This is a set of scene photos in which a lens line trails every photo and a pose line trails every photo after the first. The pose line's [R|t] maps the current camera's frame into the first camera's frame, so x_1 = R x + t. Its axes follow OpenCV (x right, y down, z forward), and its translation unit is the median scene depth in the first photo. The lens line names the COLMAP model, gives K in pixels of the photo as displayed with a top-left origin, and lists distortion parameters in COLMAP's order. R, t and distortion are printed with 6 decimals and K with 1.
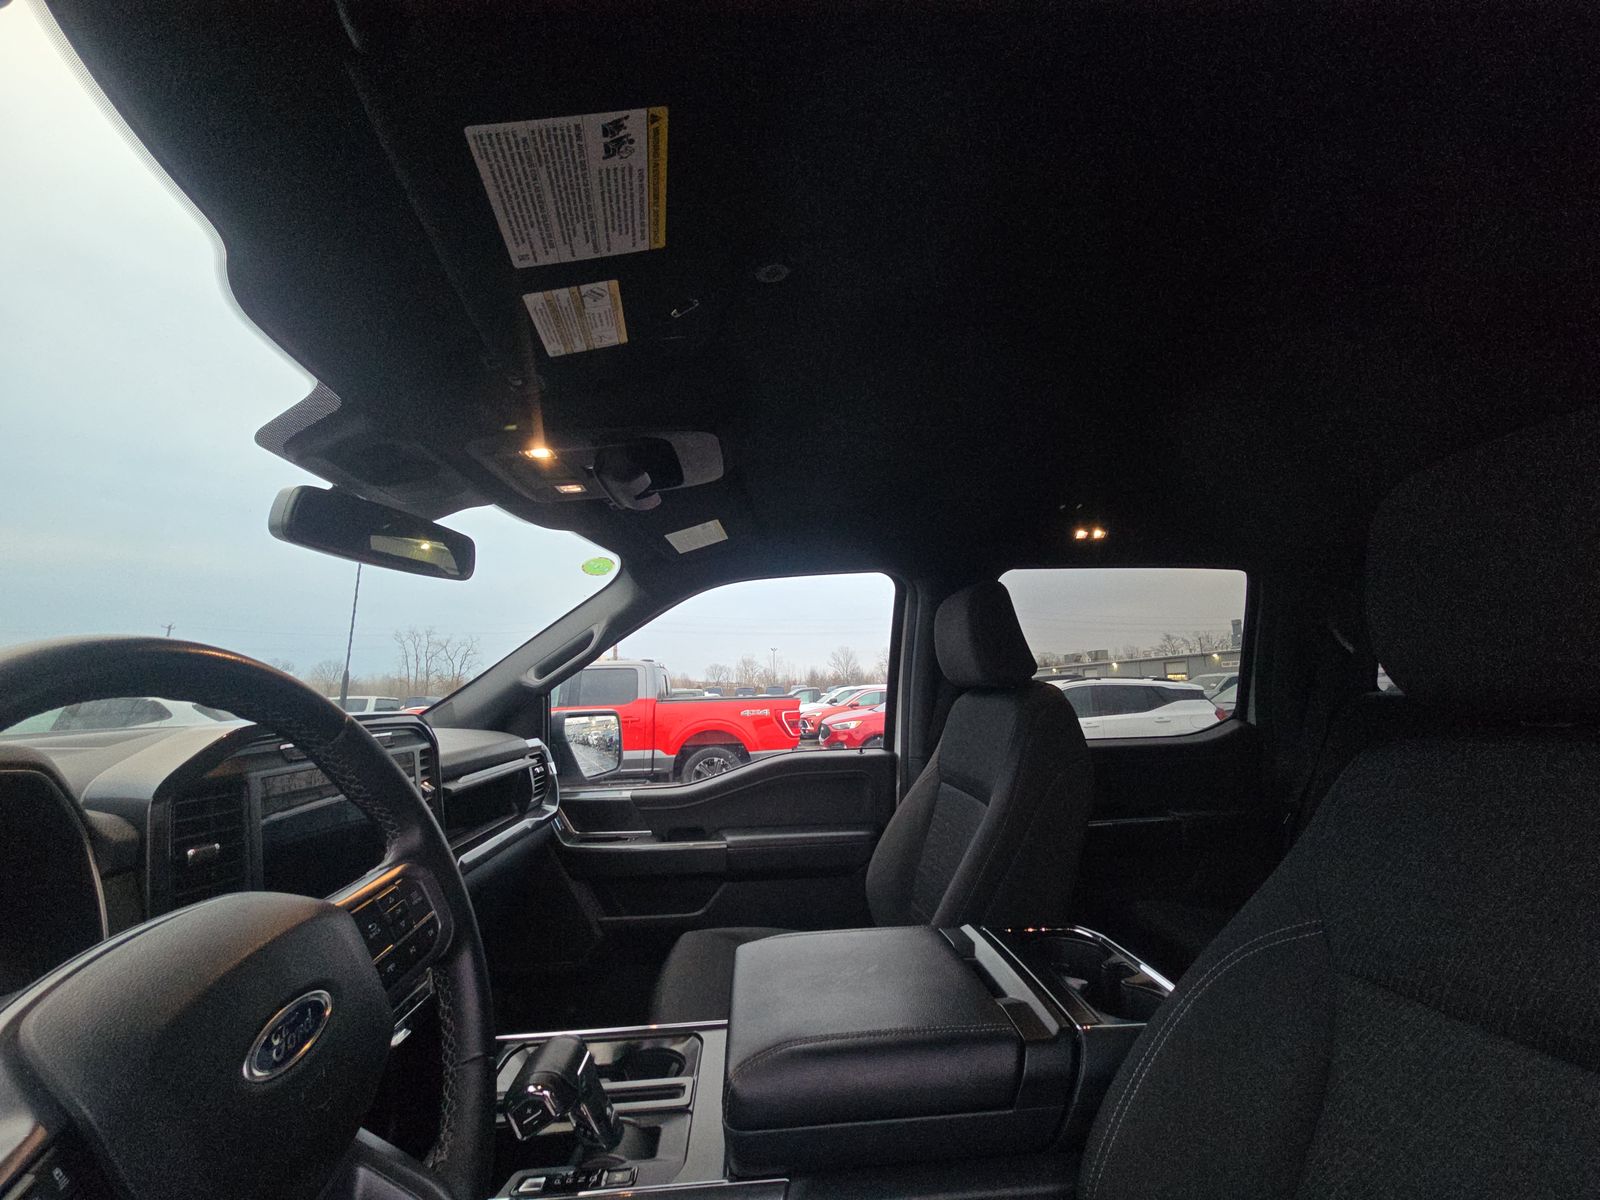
lens RADIAL K [[645.9, 0, 804.0], [0, 645.9, 596.0], [0, 0, 1]] dist [0.005710, -0.000070]
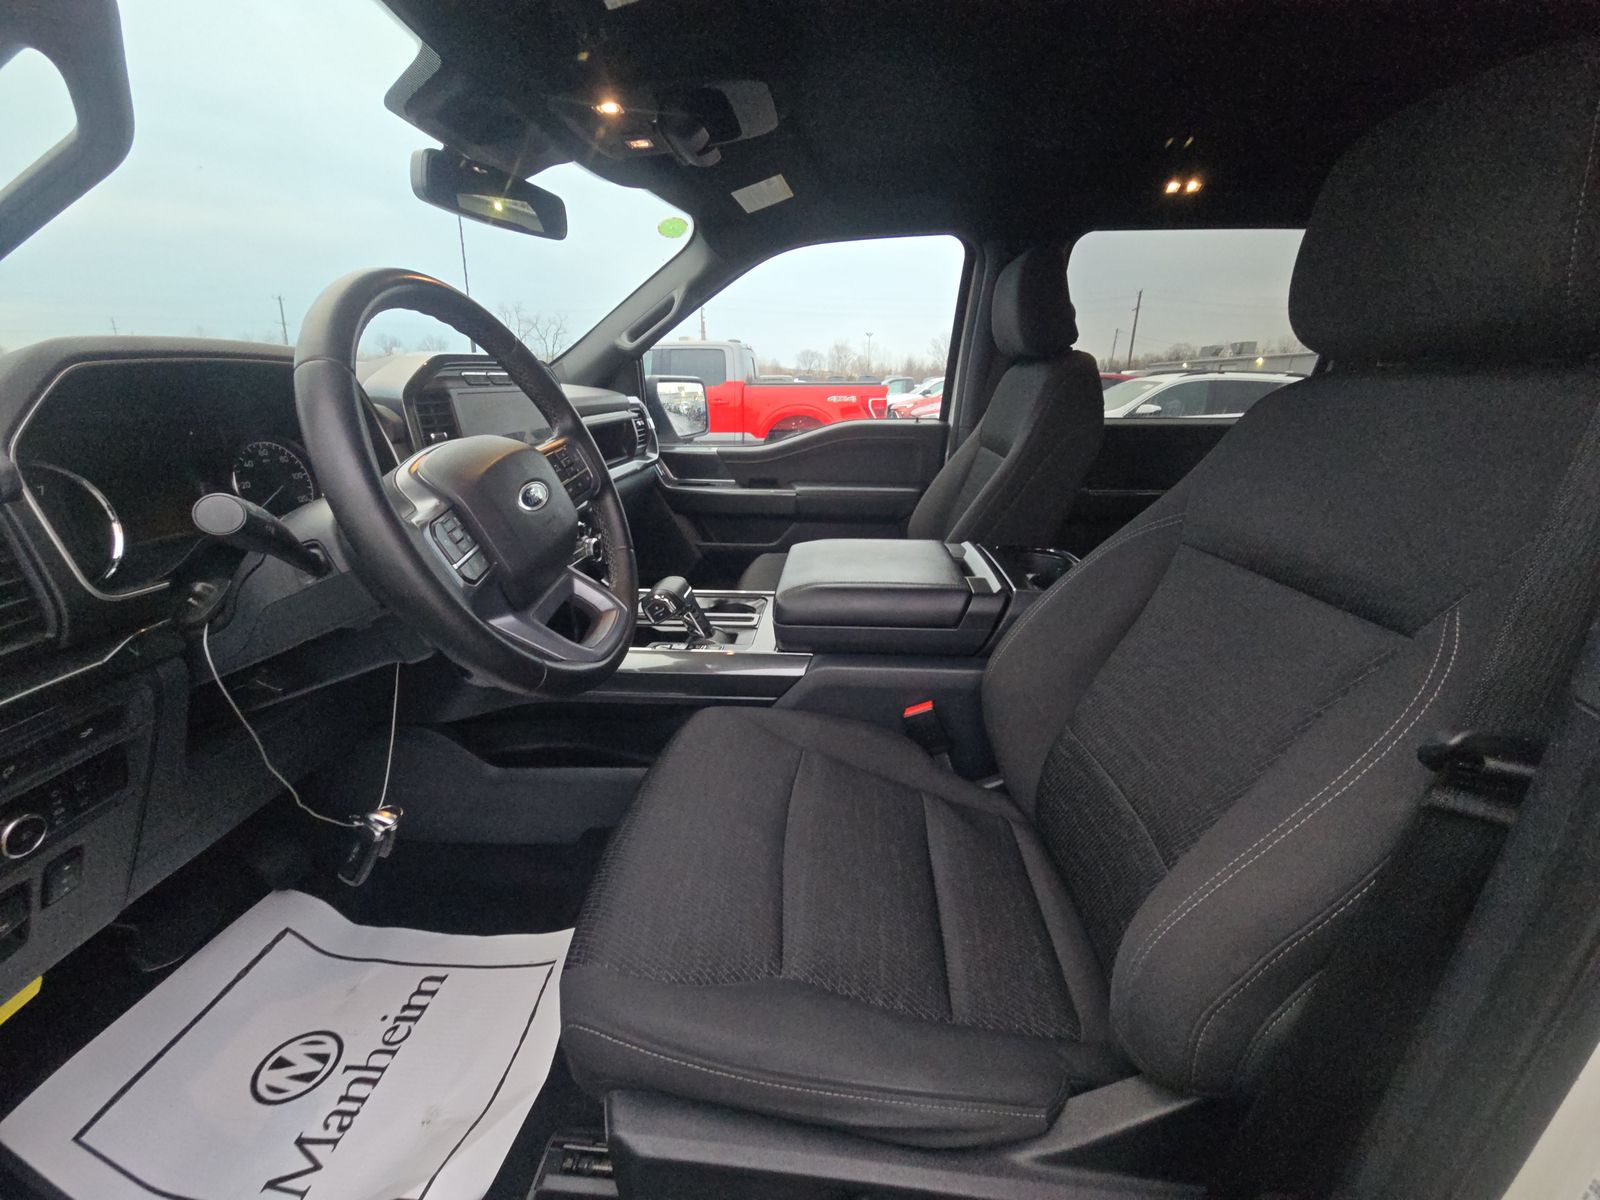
lens RADIAL K [[645.9, 0, 804.0], [0, 645.9, 596.0], [0, 0, 1]] dist [0.005710, -0.000070]
pose [[0.990074, 0.069320, -0.122263, 0.065406], [-0.006746, 0.892341, 0.451312, 0.012619], [0.140385, -0.446008, 0.883951, -0.174022]]
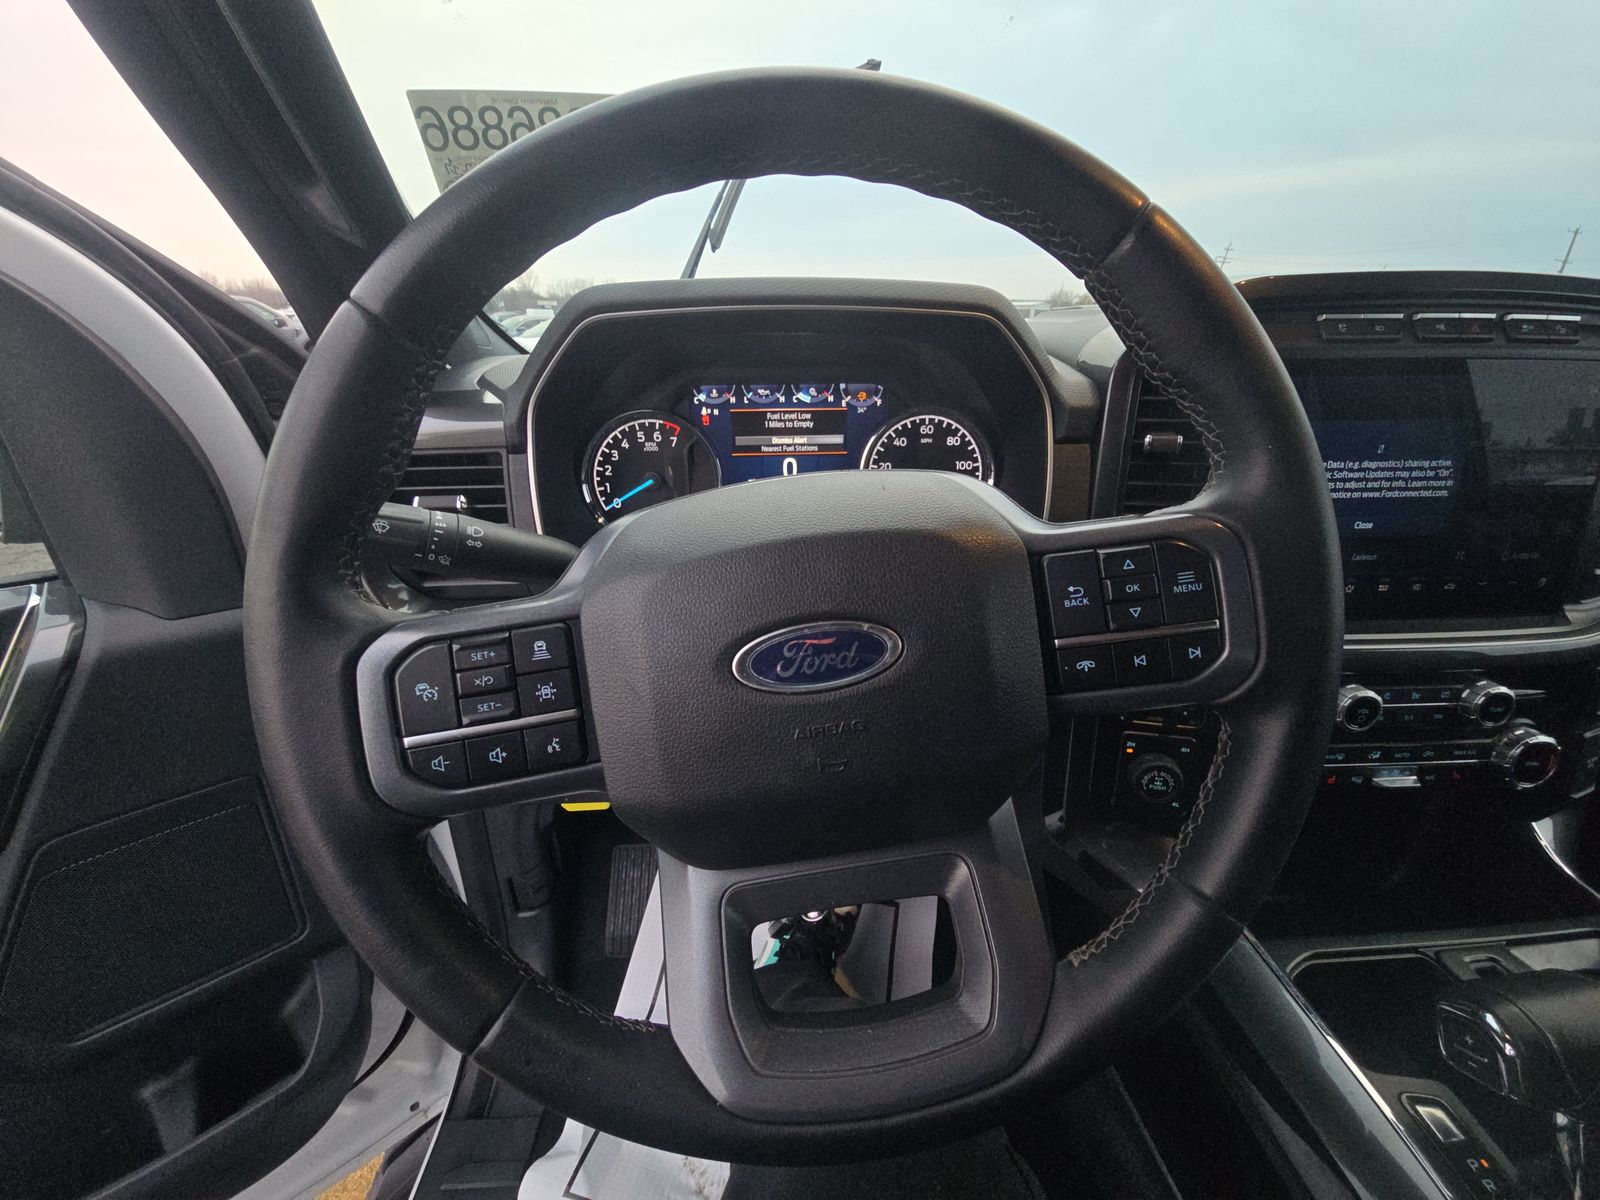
lens RADIAL K [[645.9, 0, 804.0], [0, 645.9, 596.0], [0, 0, 1]] dist [0.005710, -0.000070]
pose [[-0.007659, 0.411685, -0.911294, -0.035742], [0.133563, 0.903576, 0.407076, 0.072787], [0.991011, -0.118597, -0.061907, 0.241170]]
